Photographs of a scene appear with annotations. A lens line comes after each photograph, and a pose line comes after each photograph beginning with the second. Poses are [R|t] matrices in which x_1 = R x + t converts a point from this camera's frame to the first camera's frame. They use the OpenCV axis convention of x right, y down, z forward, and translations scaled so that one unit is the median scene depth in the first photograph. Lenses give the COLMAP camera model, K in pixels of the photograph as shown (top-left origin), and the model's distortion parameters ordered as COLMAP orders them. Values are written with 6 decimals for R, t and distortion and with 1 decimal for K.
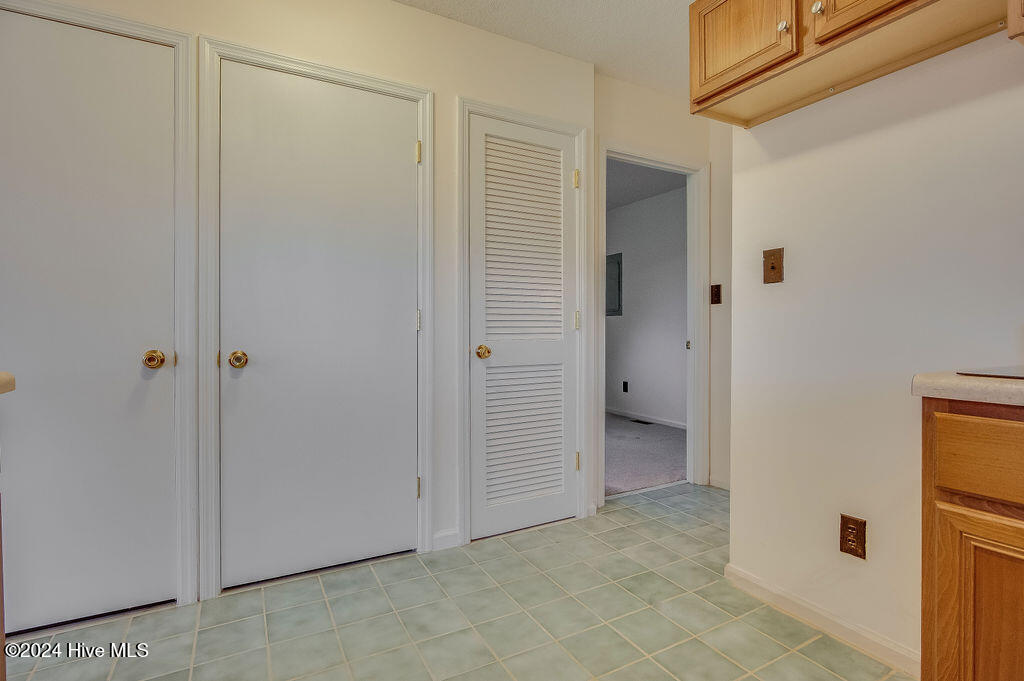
lens RADIAL K [[503.4, 0, 512.5], [0, 503.4, 332.3], [0, 0, 1]] dist [-0.002151, -0.000681]
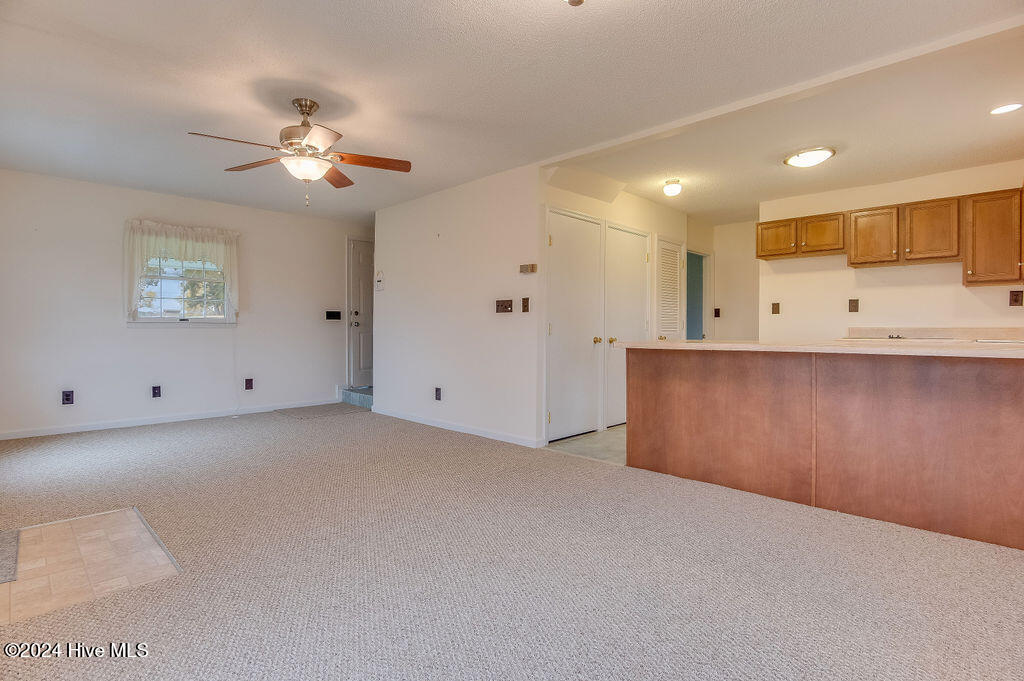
lens RADIAL K [[503.4, 0, 512.5], [0, 503.4, 332.3], [0, 0, 1]] dist [-0.002151, -0.000681]
pose [[0.954794, -0.001813, 0.297262, -1.541313], [0.000881, 0.999994, 0.003270, 0.018805], [-0.297266, -0.002861, 0.954790, -1.197676]]
